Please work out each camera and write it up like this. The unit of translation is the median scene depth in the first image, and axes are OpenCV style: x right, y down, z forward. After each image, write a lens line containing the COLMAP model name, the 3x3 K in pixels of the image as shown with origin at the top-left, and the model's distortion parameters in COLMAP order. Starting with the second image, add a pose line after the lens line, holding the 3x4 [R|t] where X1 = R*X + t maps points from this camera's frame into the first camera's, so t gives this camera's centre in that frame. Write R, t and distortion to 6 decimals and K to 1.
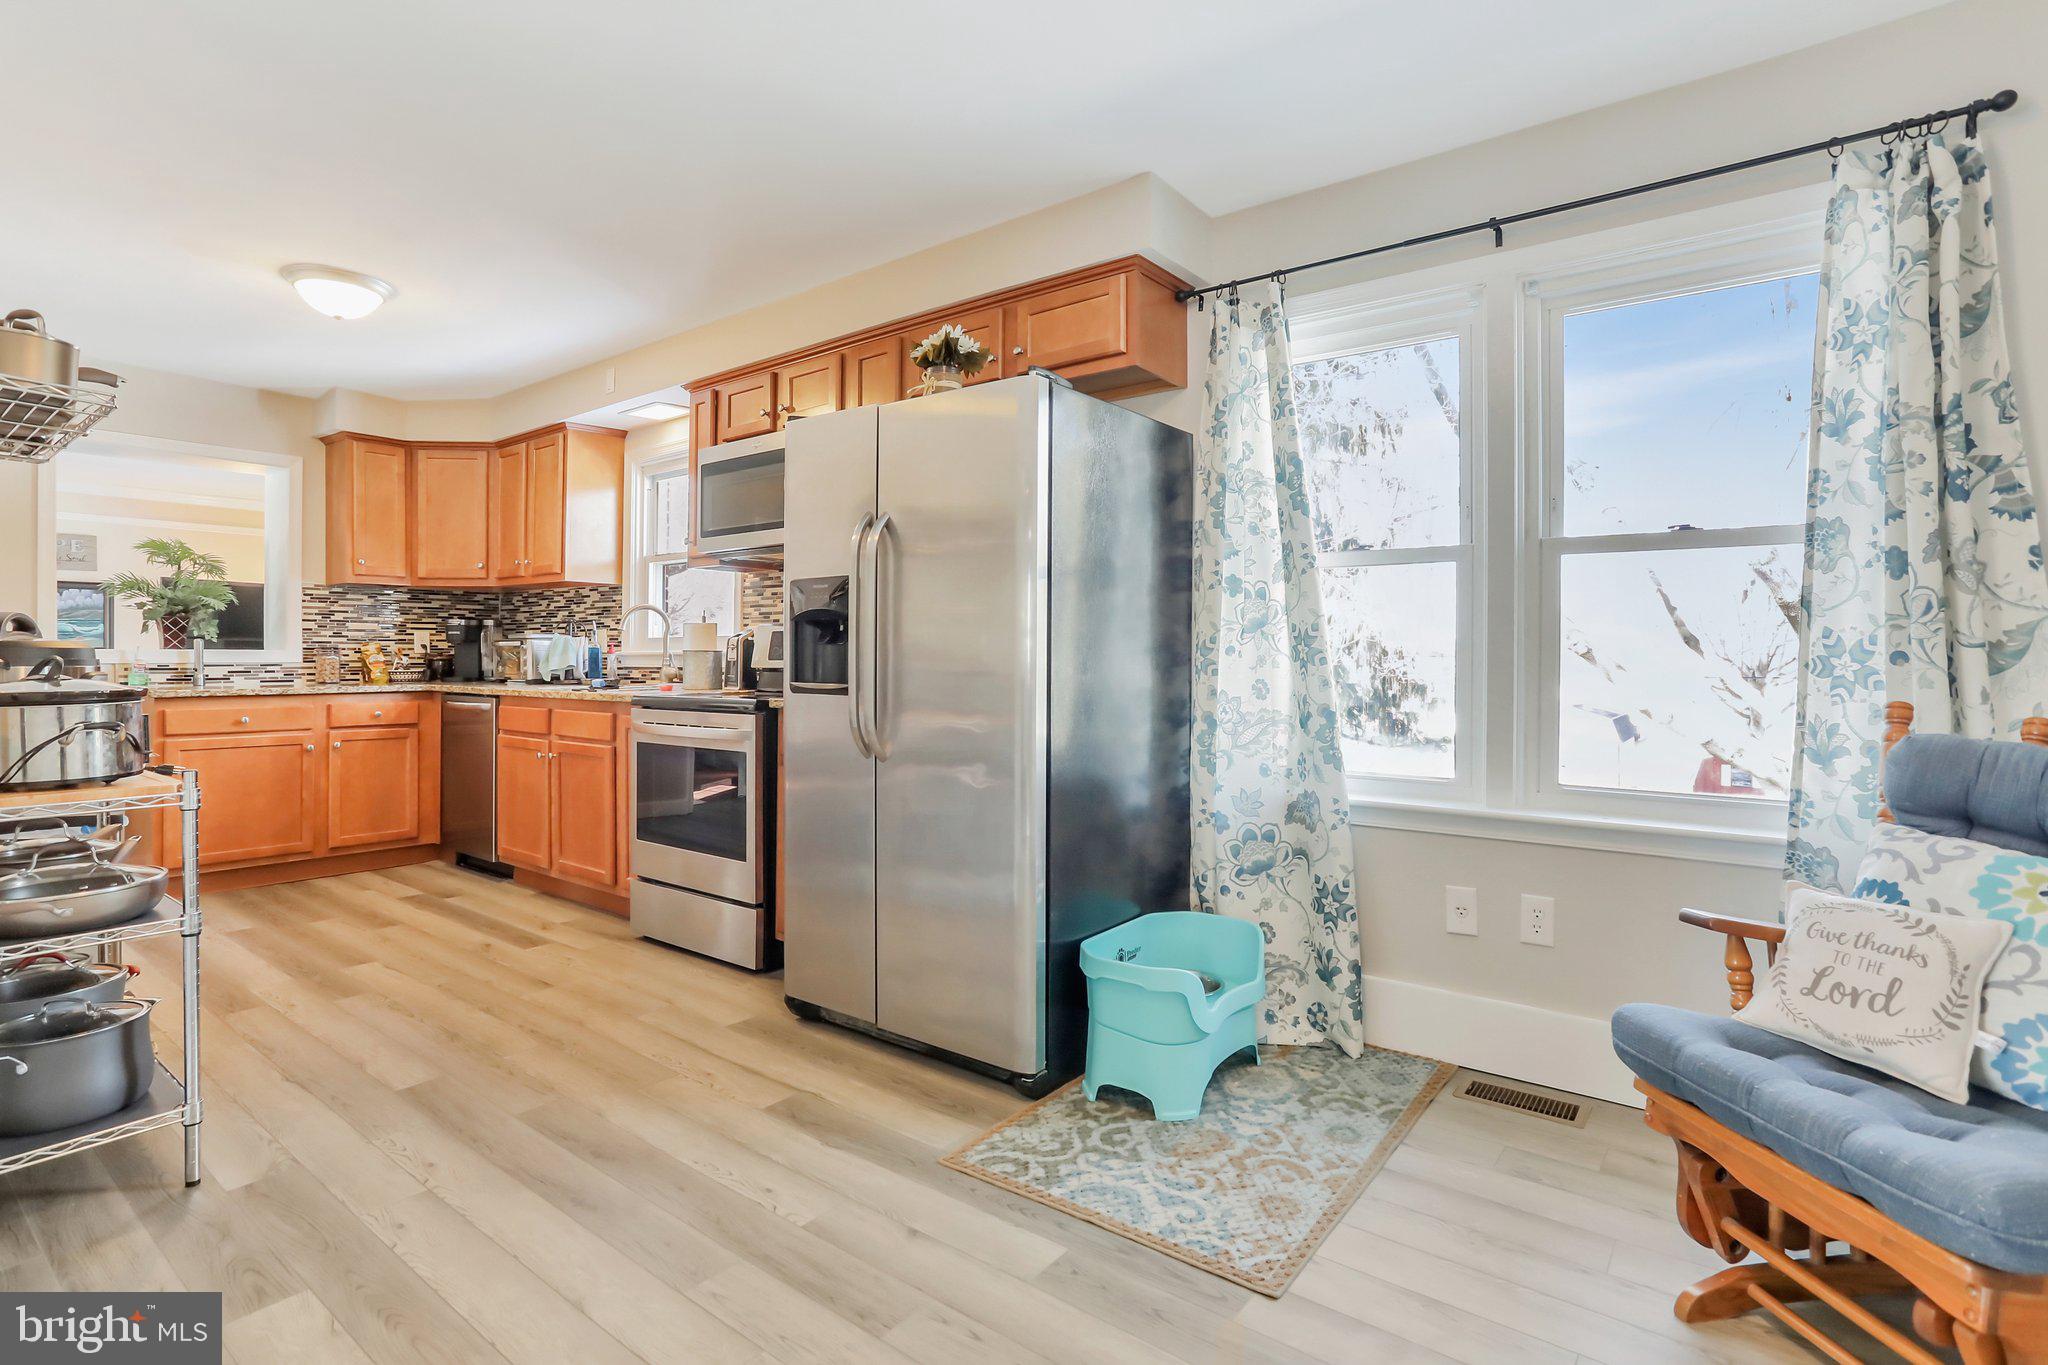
lens RADIAL K [[988.6, 0, 1026.4], [0, 988.6, 657.0], [0, 0, 1]] dist [-0.024516, 0.010036]
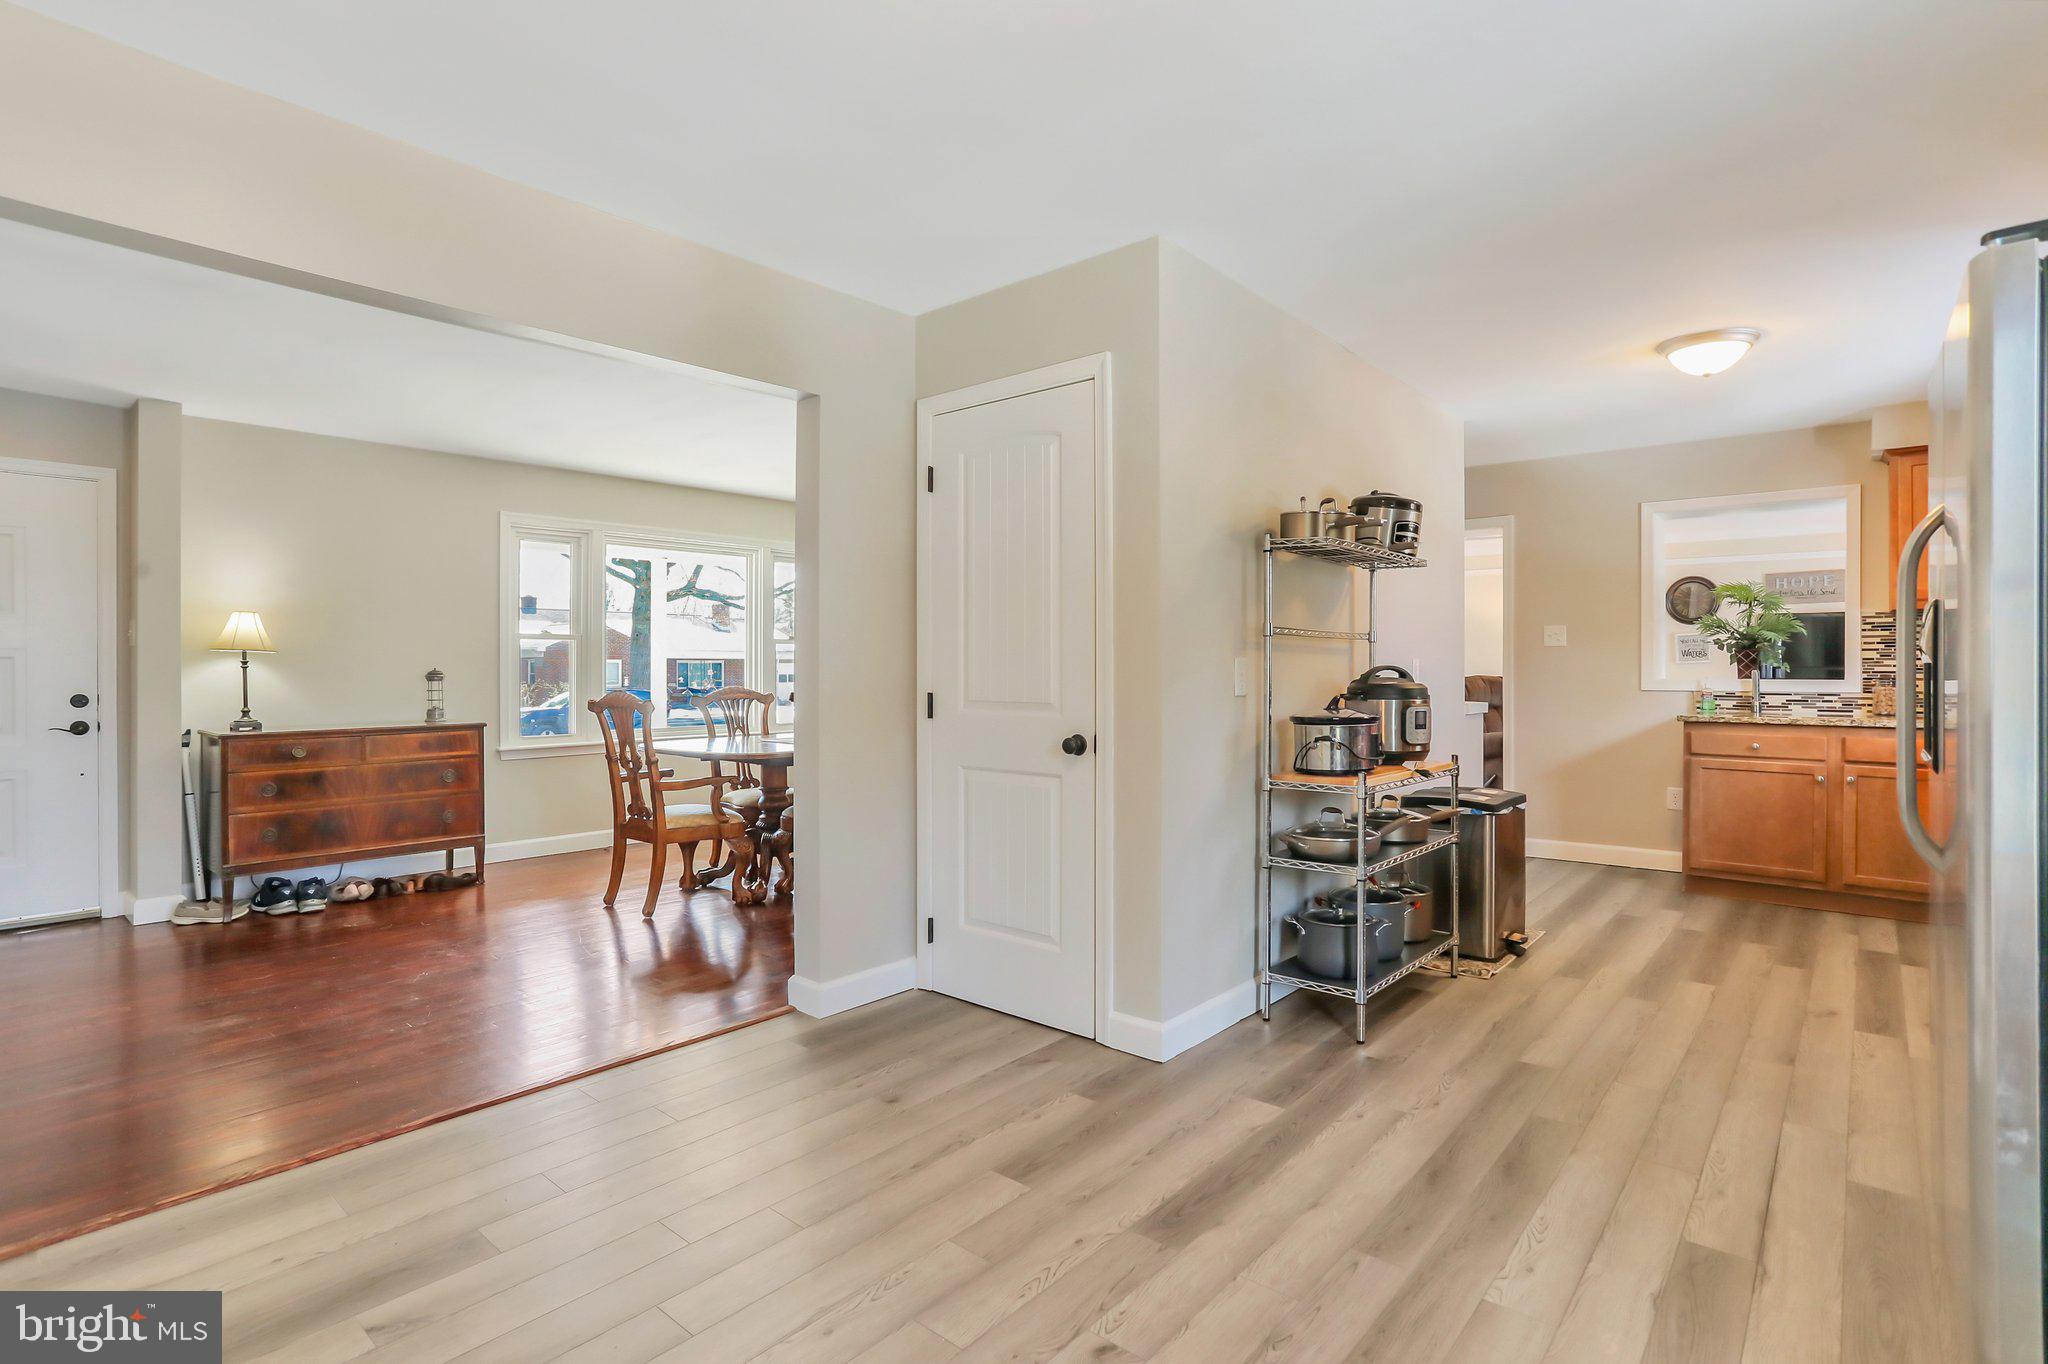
lens RADIAL K [[988.6, 0, 1034.3], [0, 988.6, 671.3], [0, 0, 1]] dist [-0.024516, 0.010036]
pose [[-0.036992, 0.000253, -0.999316, 0.503377], [0.000025, 1.000000, 0.000253, -0.030292], [0.999316, -0.000016, -0.036992, 0.389757]]
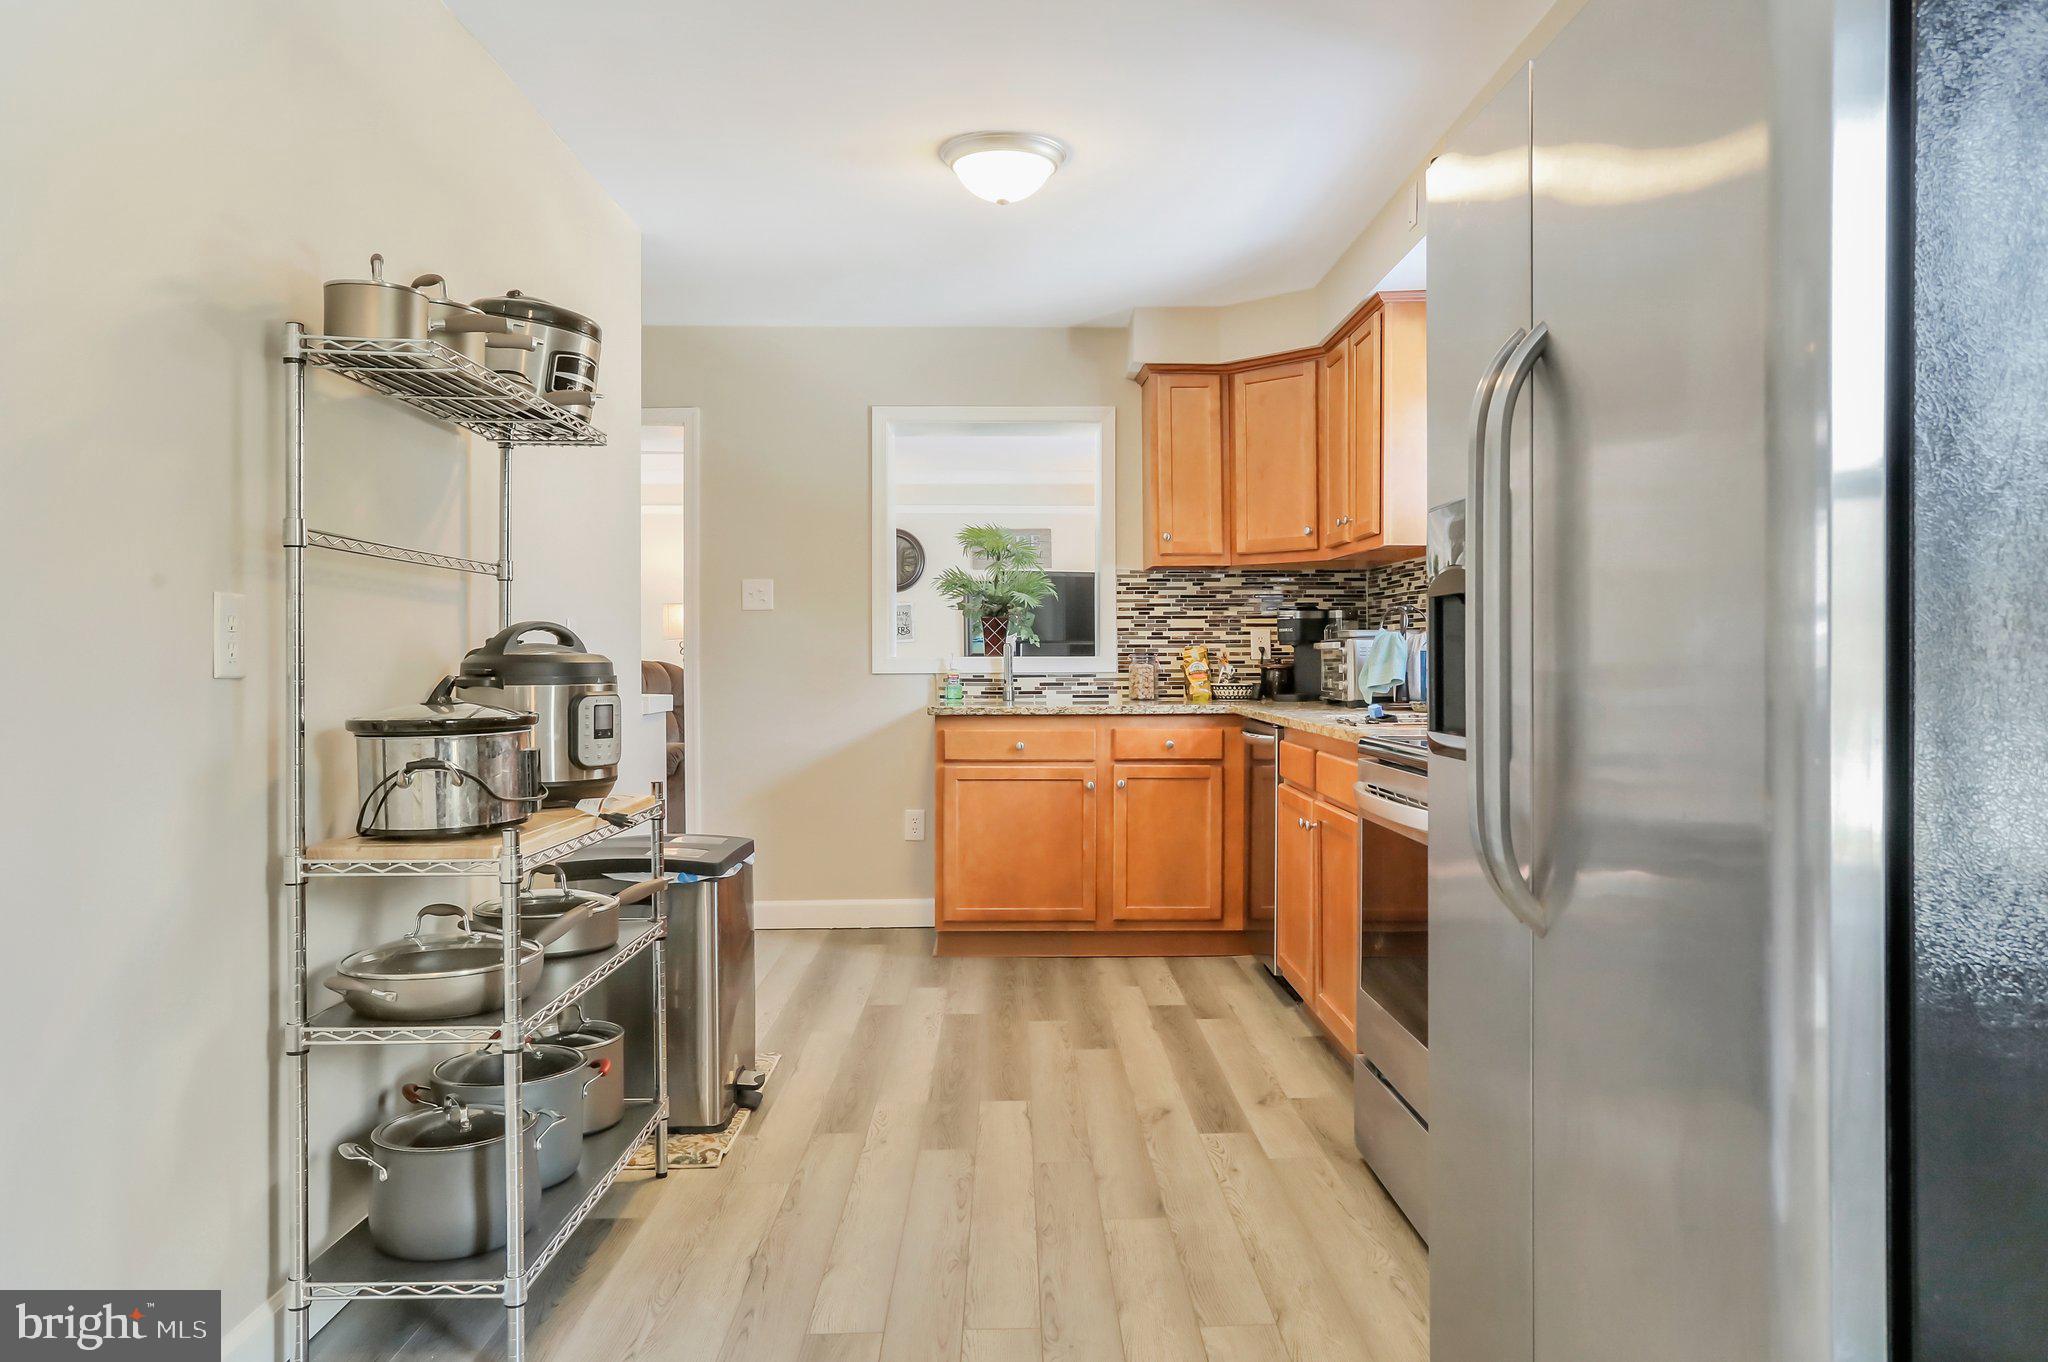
lens RADIAL K [[1421.2, 0, 1044.2], [0, 1421.2, 666.7], [0, 0, 1]] dist [-0.021509, 0.010928]
pose [[0.639214, 0.000491, -0.769029, 0.161979], [0.004110, 0.999983, 0.004054, -0.007152], [0.769018, -0.005752, 0.639201, 0.446799]]
